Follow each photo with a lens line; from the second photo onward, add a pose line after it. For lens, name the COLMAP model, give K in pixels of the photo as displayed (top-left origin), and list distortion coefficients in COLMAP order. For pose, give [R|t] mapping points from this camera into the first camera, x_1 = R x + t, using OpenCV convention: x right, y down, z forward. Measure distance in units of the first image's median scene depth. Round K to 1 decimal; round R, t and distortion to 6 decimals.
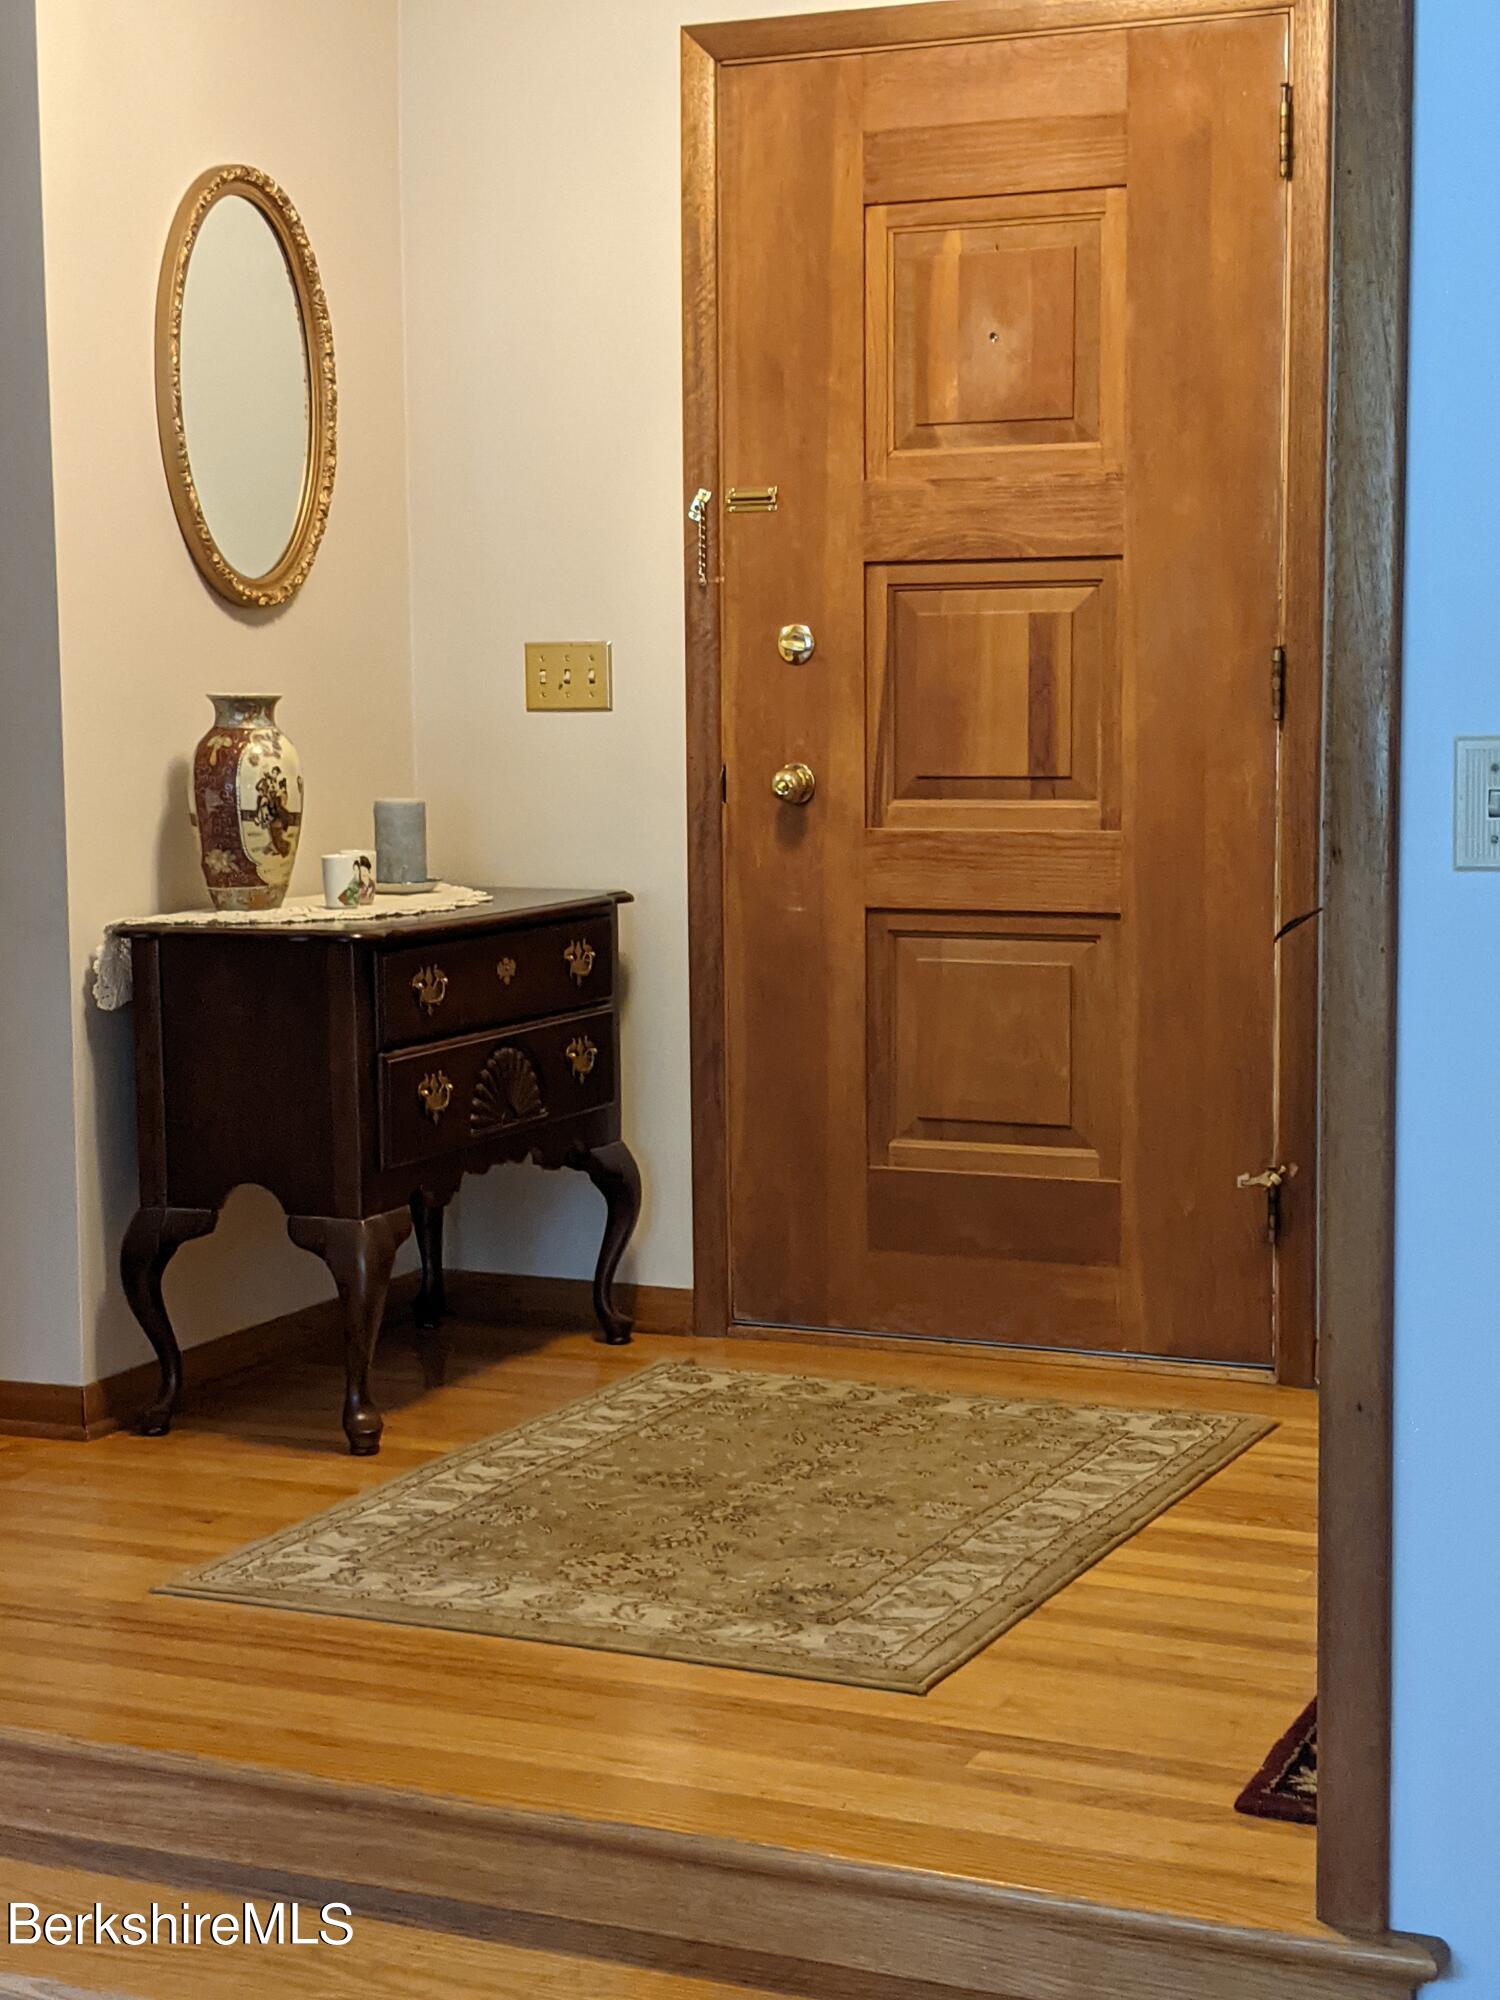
lens RADIAL K [[3324.0, 0, 750.0], [0, 3324.0, 1000.0], [0, 0, 1]] dist [0.036289, 0.025403]
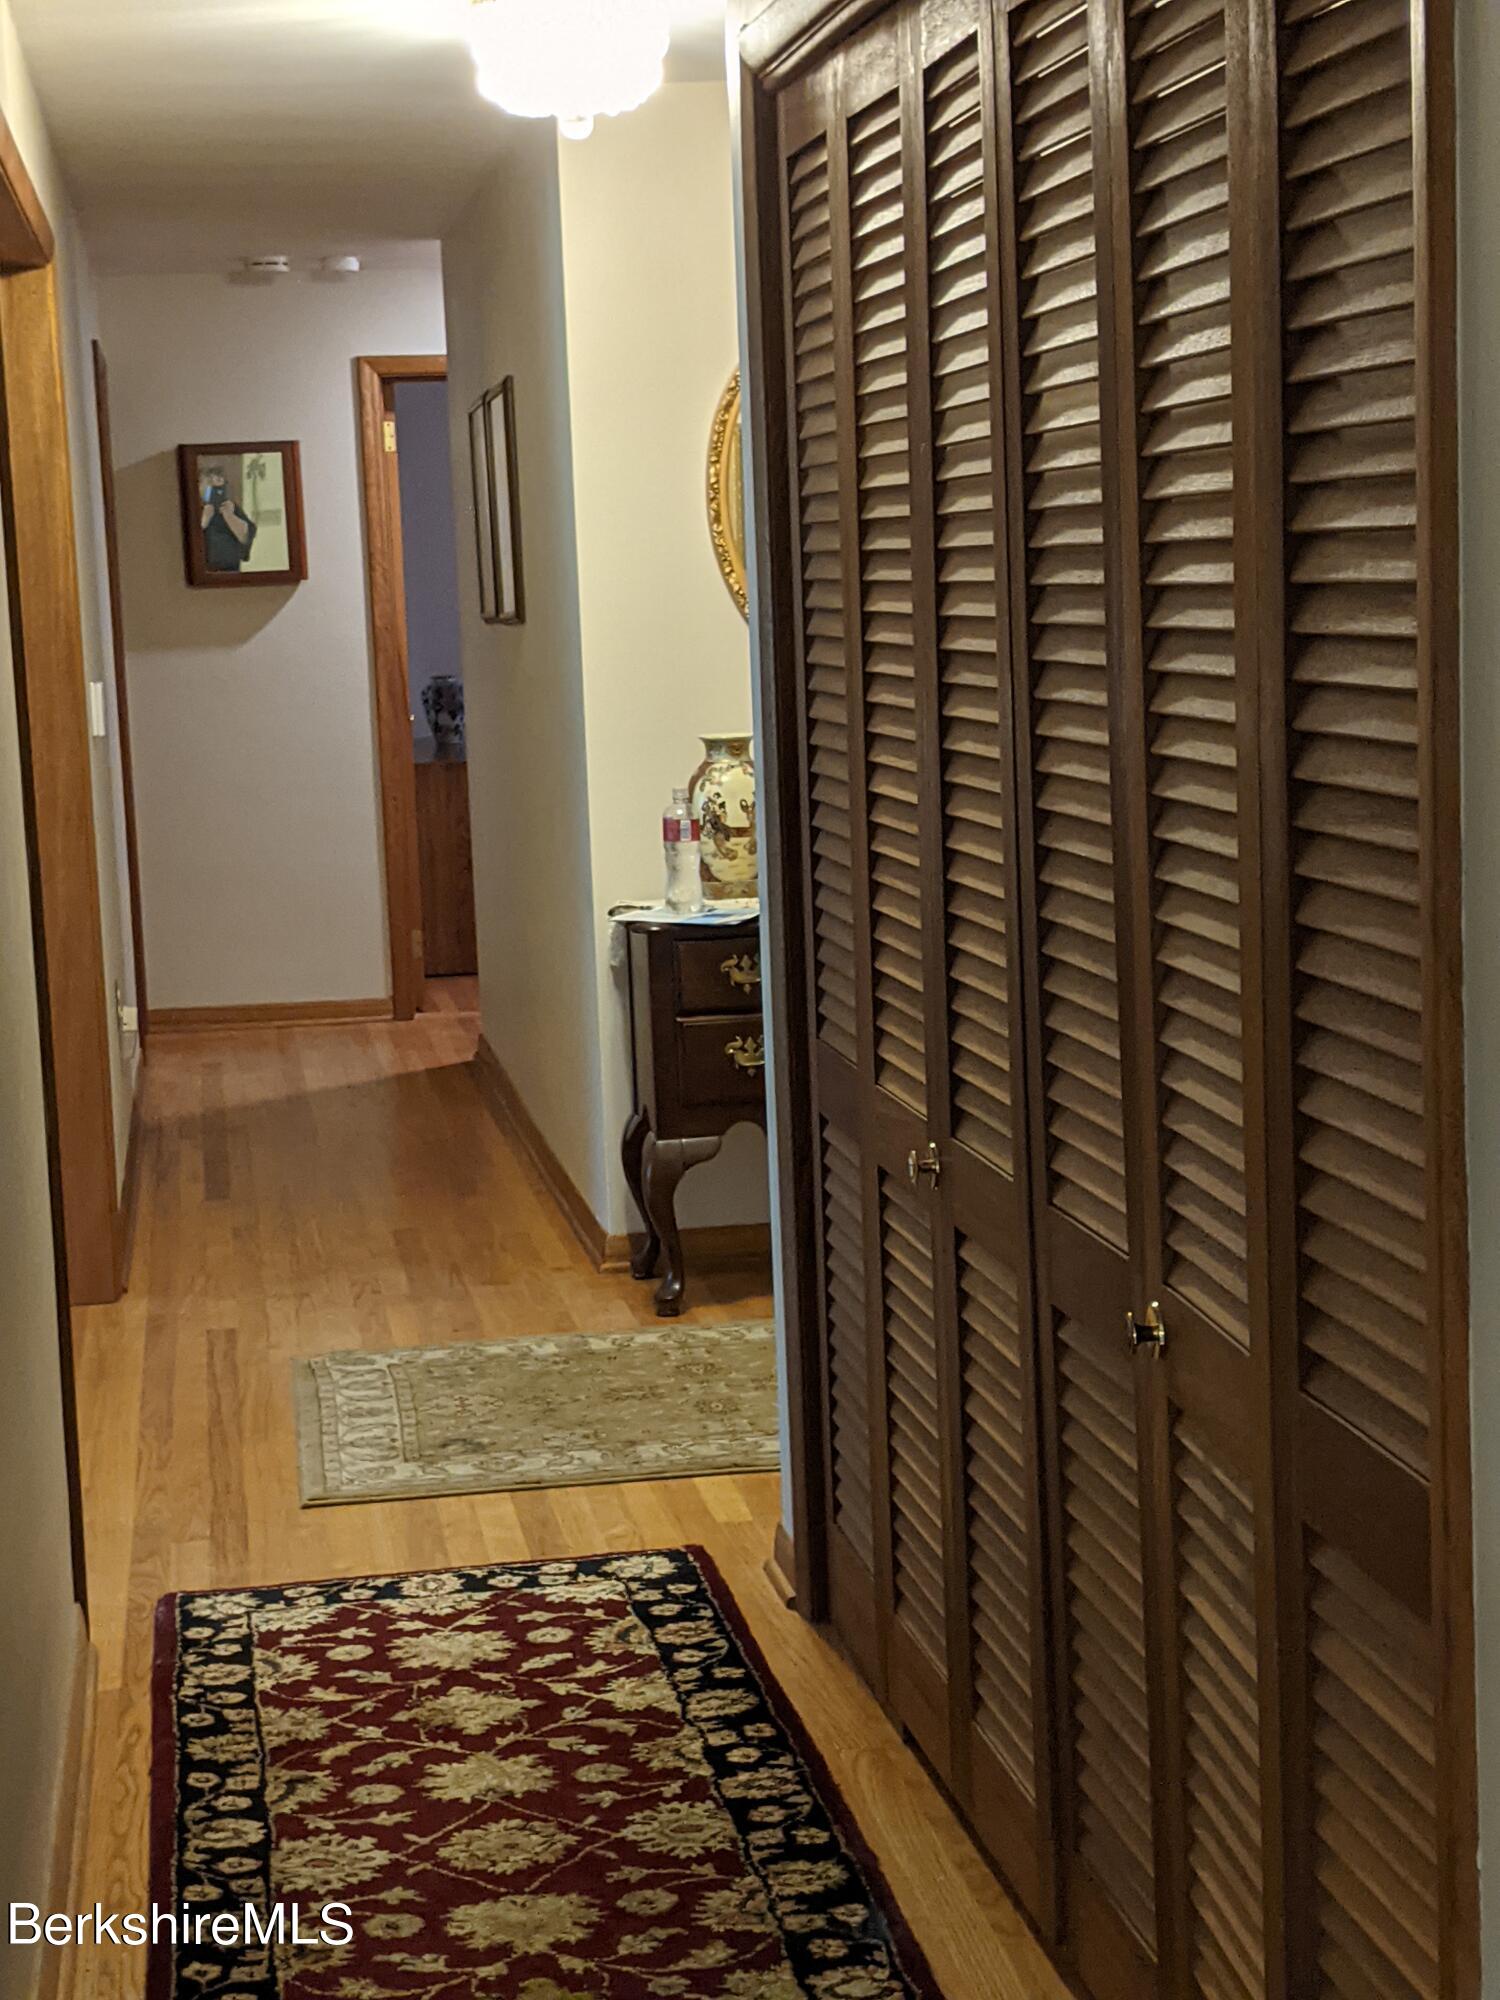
lens RADIAL K [[3324.0, 0, 750.0], [0, 3324.0, 1000.0], [0, 0, 1]] dist [0.036289, 0.025403]
pose [[0.573678, 0.098561, -0.813129, 1.028439], [-0.058059, 0.995130, 0.079660, -0.102490], [0.817021, 0.001510, 0.576607, 0.275704]]
